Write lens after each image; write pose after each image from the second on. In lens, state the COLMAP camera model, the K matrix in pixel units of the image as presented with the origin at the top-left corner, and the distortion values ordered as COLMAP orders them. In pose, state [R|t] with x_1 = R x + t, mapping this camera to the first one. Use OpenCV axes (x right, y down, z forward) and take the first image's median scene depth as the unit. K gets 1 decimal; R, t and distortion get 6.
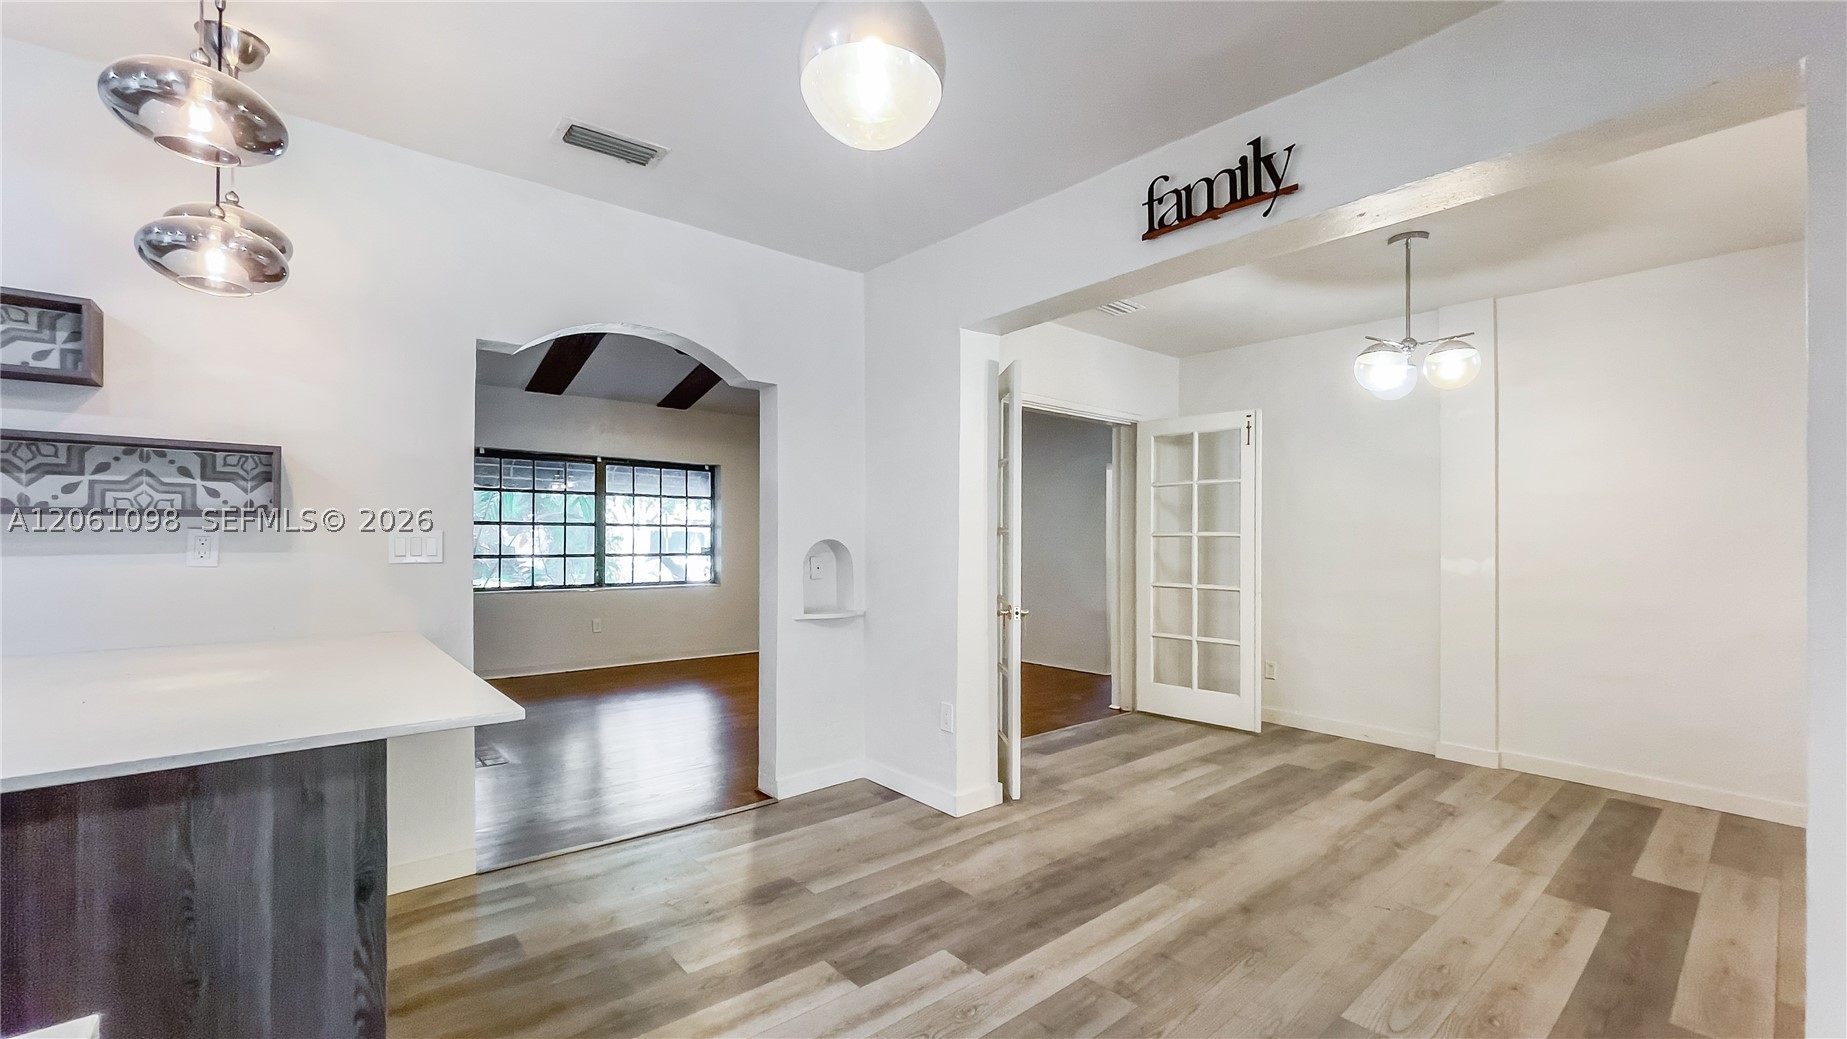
lens RADIAL K [[757.7, 0, 916.2], [0, 757.7, 529.7], [0, 0, 1]] dist [0.000960, 0.000412]
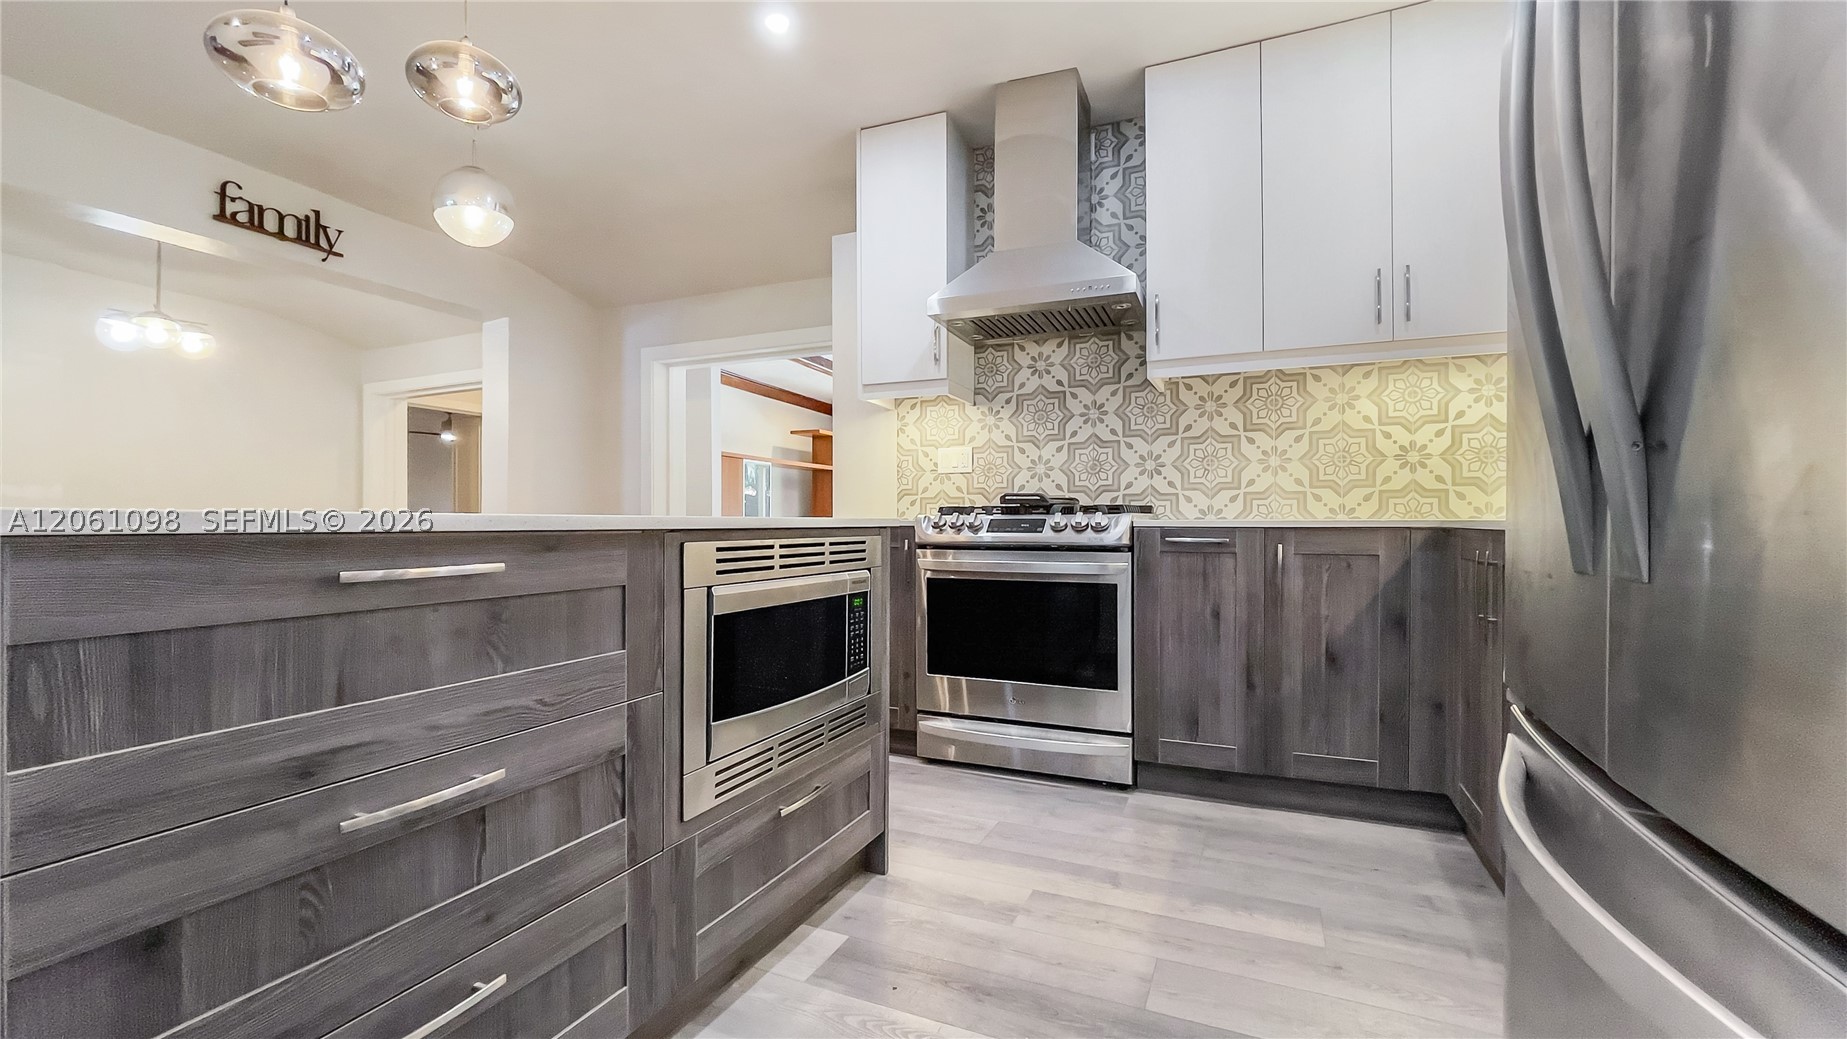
lens RADIAL K [[757.7, 0, 916.2], [0, 757.7, 529.7], [0, 0, 1]] dist [0.000960, 0.000412]
pose [[-0.415119, -0.007729, 0.909734, -1.469315], [-0.008250, 0.999955, 0.004732, 0.139811], [-0.909730, -0.005541, -0.415164, 0.474396]]
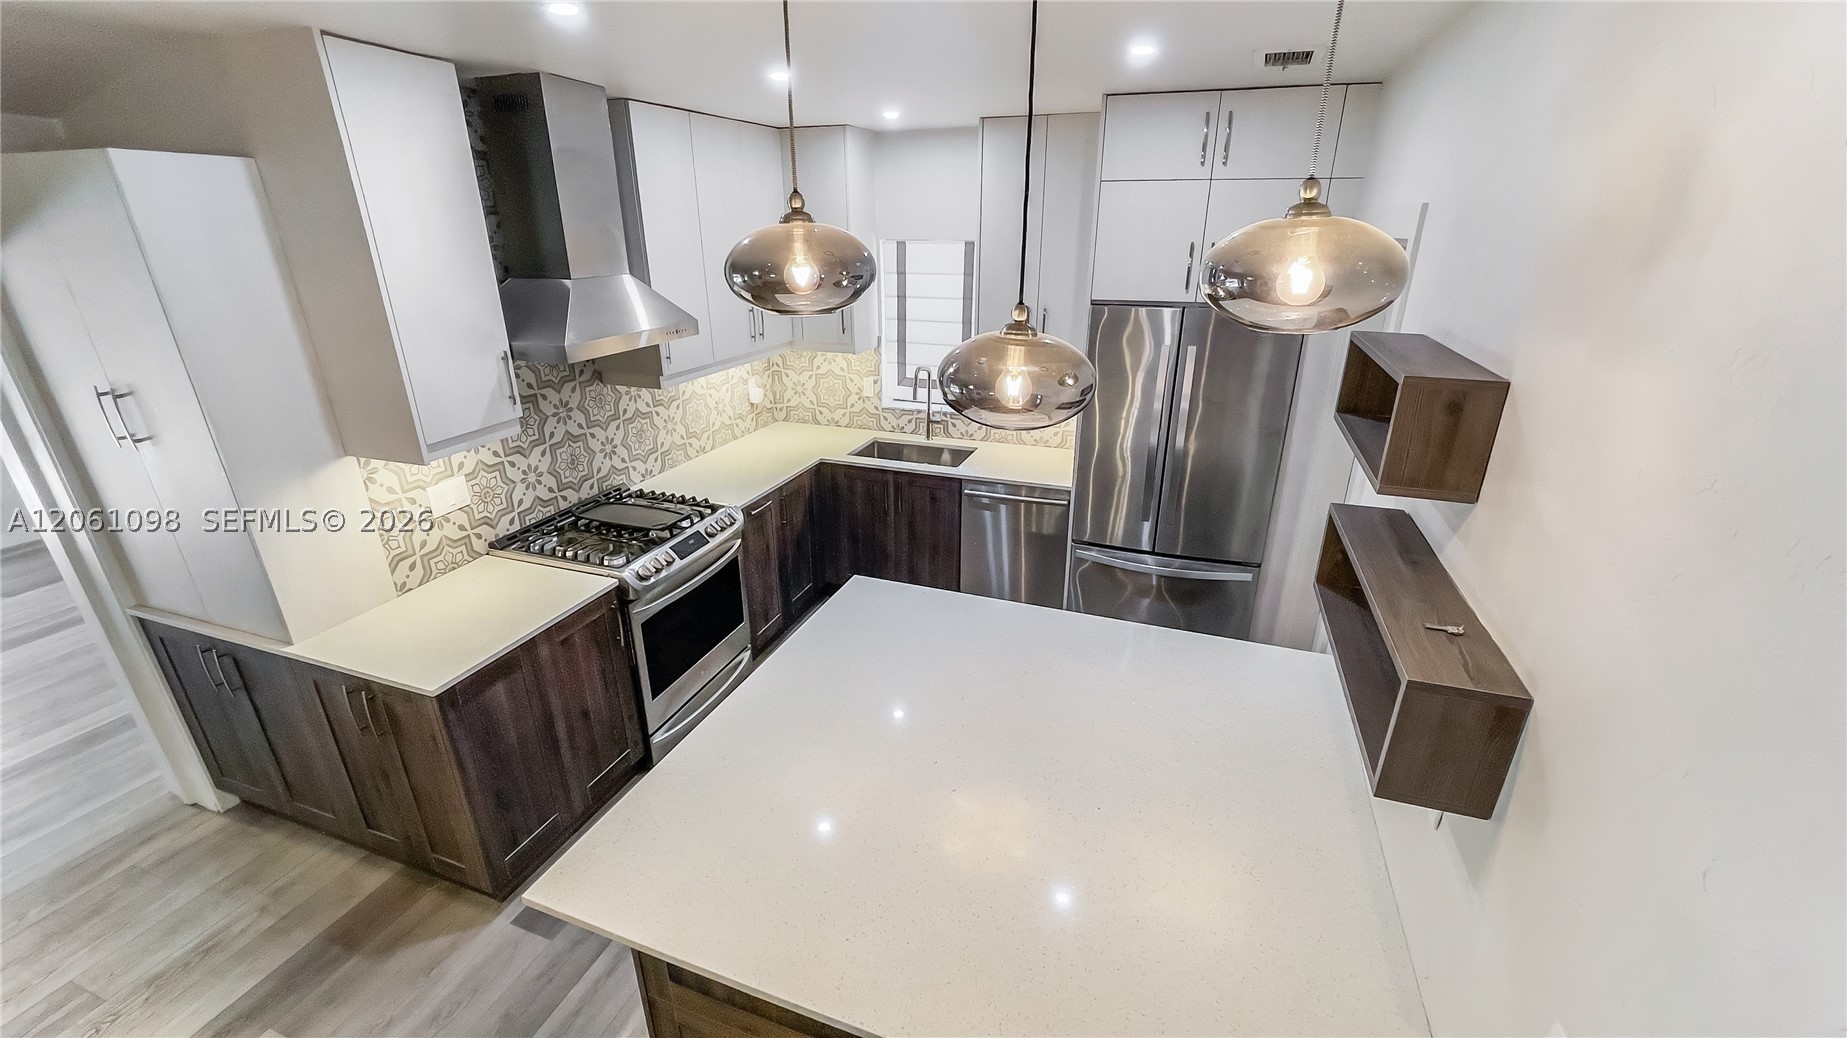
lens RADIAL K [[757.7, 0, 916.2], [0, 757.7, 529.2], [0, 0, 1]] dist [0.000960, 0.000412]
pose [[-0.880422, 0.180467, -0.438509, -0.362905], [0.005898, 0.928845, 0.370421, -0.343925], [0.474155, 0.323540, -0.818840, 1.100308]]
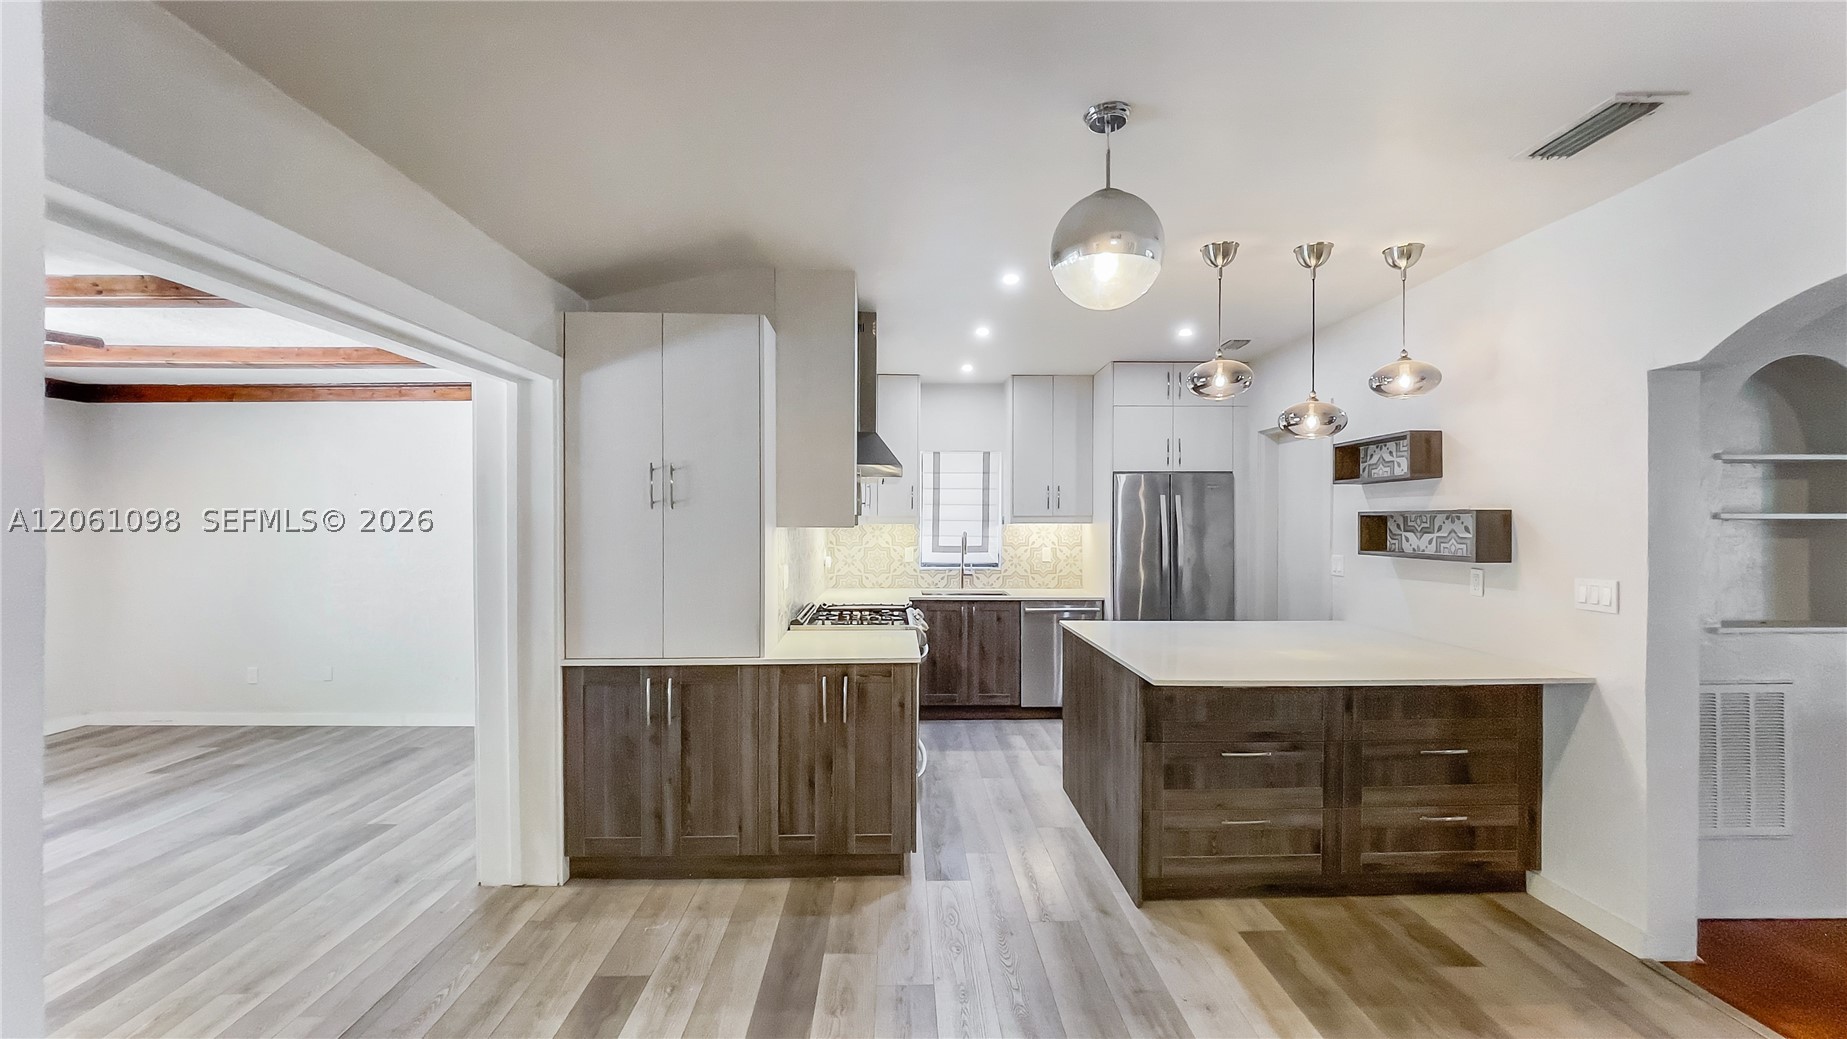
lens RADIAL K [[757.7, 0, 916.2], [0, 757.7, 529.7], [0, 0, 1]] dist [0.000960, 0.000412]
pose [[-0.628470, 0.006655, -0.777805, 0.725597], [0.004762, 0.999978, 0.004708, -0.077440], [0.777819, -0.000745, -0.628488, 0.965444]]
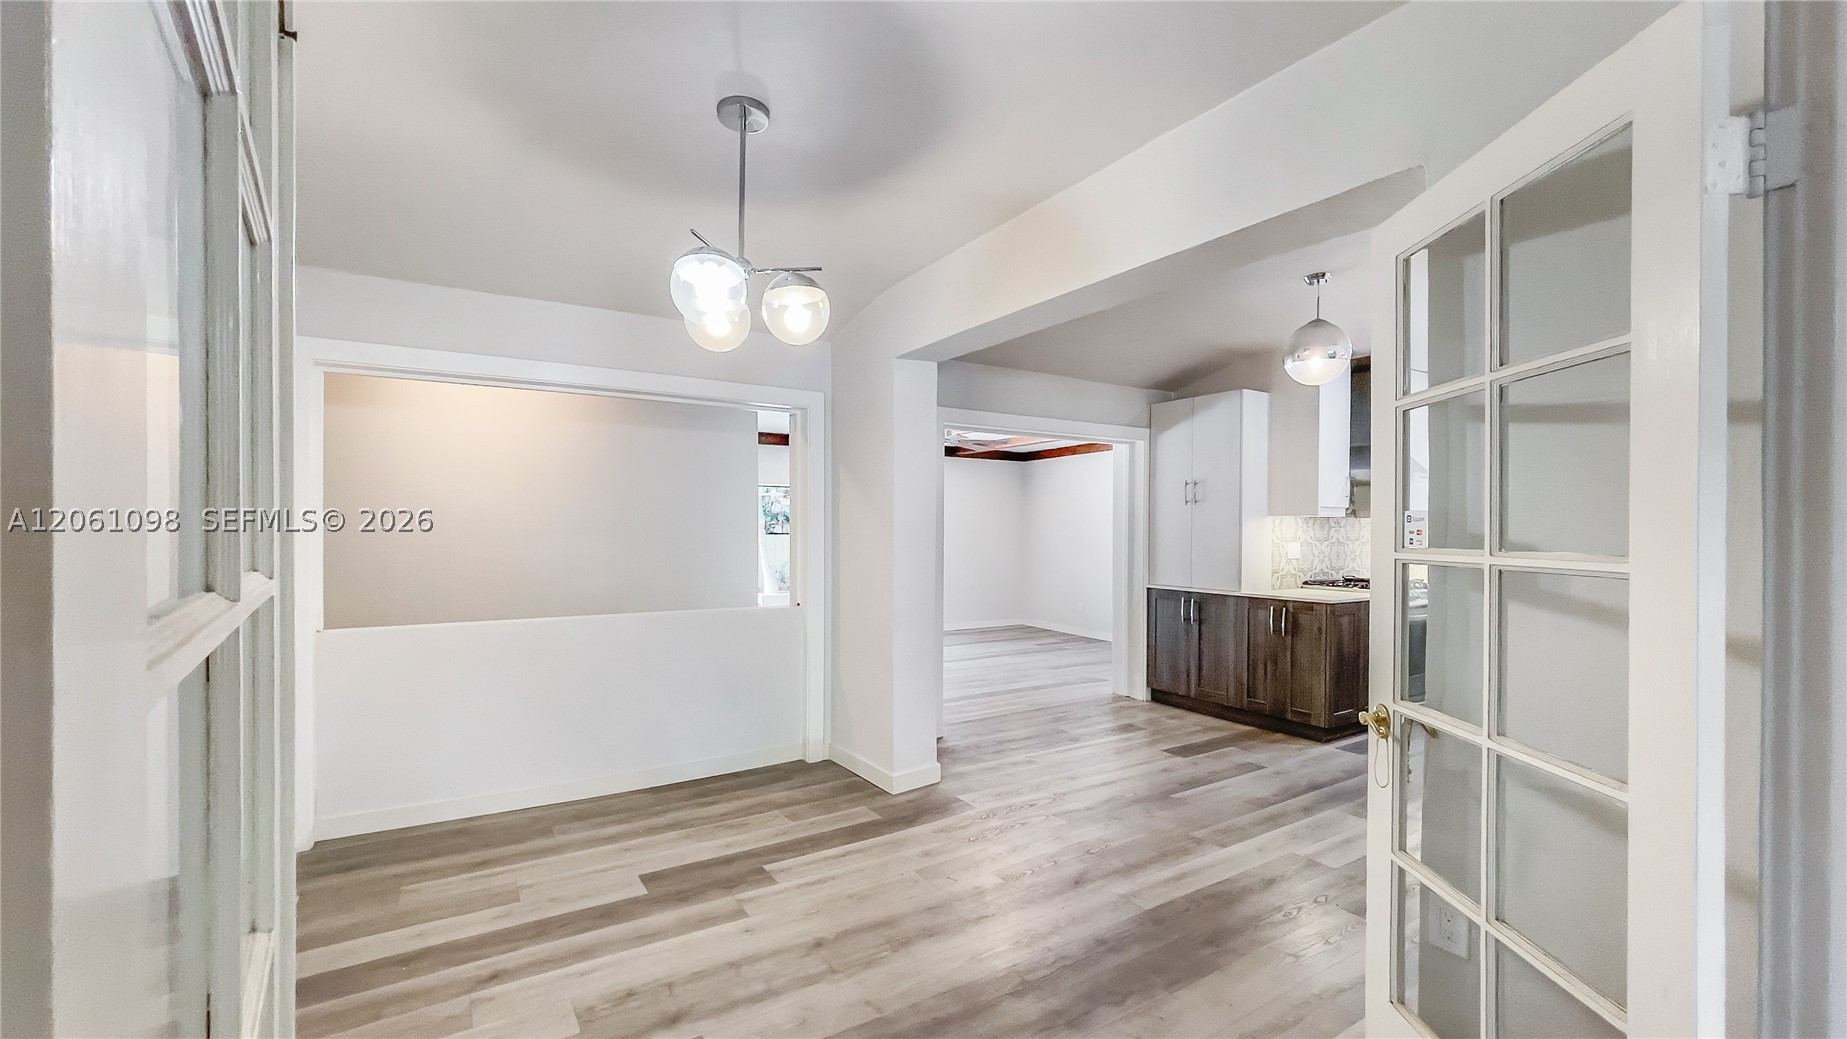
lens RADIAL K [[757.7, 0, 916.2], [0, 757.7, 529.7], [0, 0, 1]] dist [0.000960, 0.000412]
pose [[-0.990252, -0.010532, 0.138887, 0.525160], [-0.011409, 0.999920, -0.005517, -0.015480], [-0.138818, -0.007048, -0.990293, 2.169963]]
